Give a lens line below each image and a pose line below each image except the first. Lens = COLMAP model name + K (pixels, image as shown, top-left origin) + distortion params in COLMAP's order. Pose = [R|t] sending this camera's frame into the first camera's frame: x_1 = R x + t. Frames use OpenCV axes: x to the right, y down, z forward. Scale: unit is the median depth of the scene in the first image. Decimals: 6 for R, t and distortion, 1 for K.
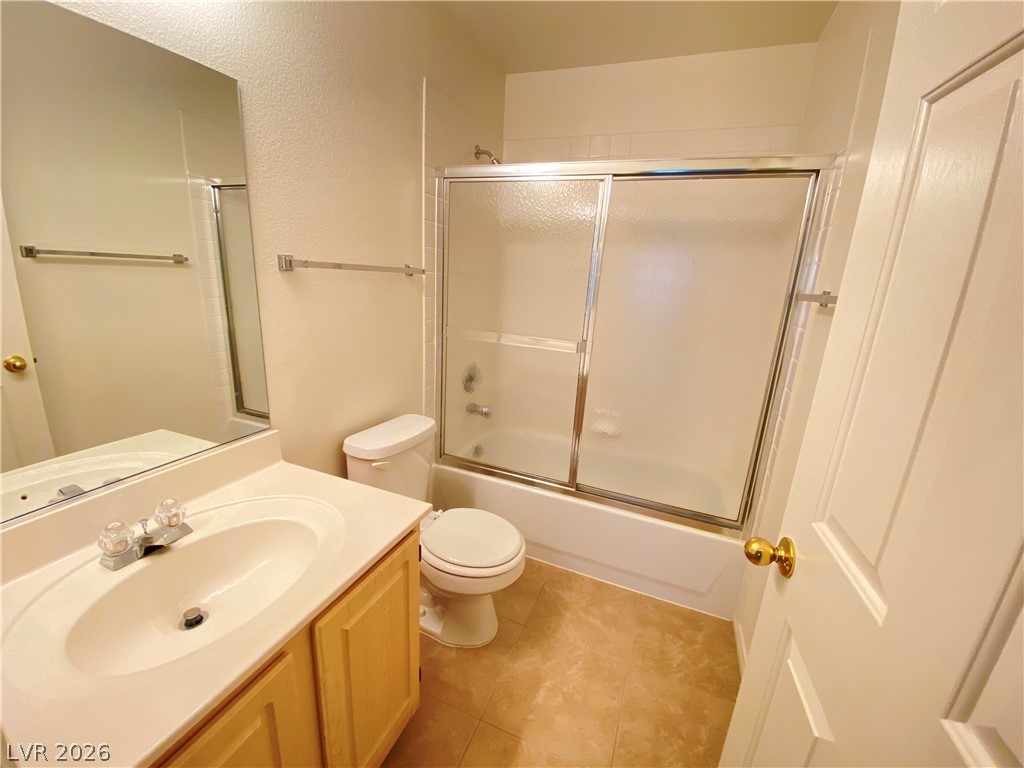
lens RADIAL K [[414.3, 0, 518.3], [0, 414.3, 380.6], [0, 0, 1]] dist [-0.000453, -0.011995]
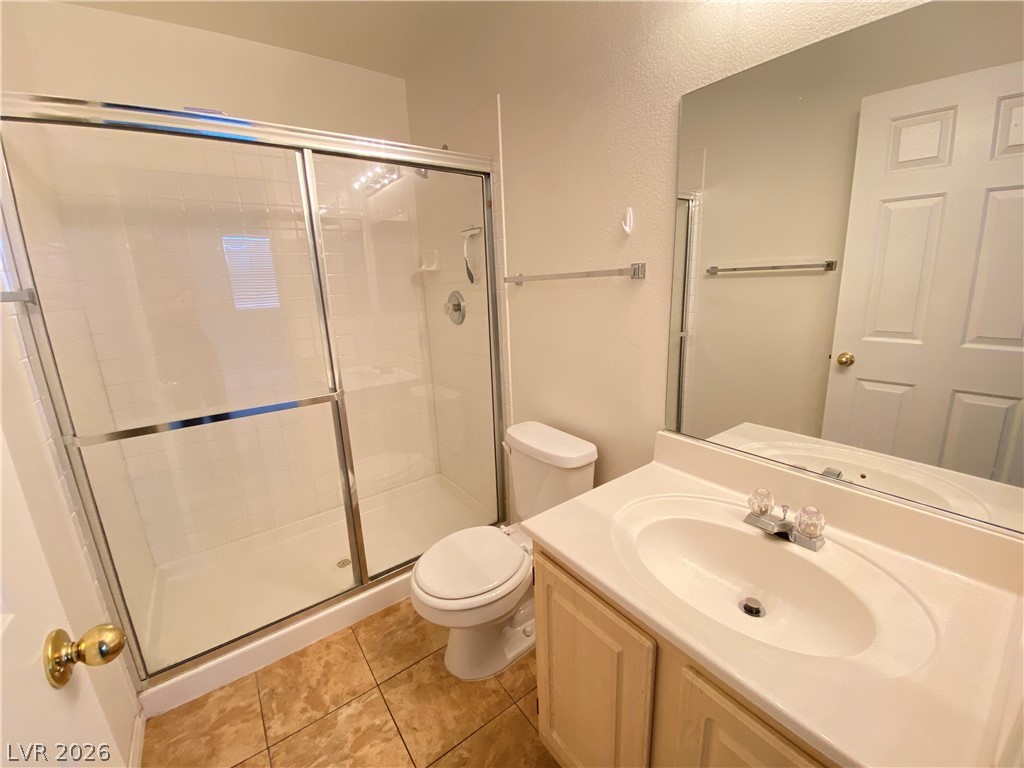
lens RADIAL K [[414.3, 0, 518.3], [0, 414.3, 380.6], [0, 0, 1]] dist [-0.000453, -0.011995]
pose [[-0.525169, 0.166906, -0.834470, 0.377576], [-0.188264, 0.933495, 0.305195, -0.207274], [0.829912, 0.317380, -0.458820, 0.935197]]
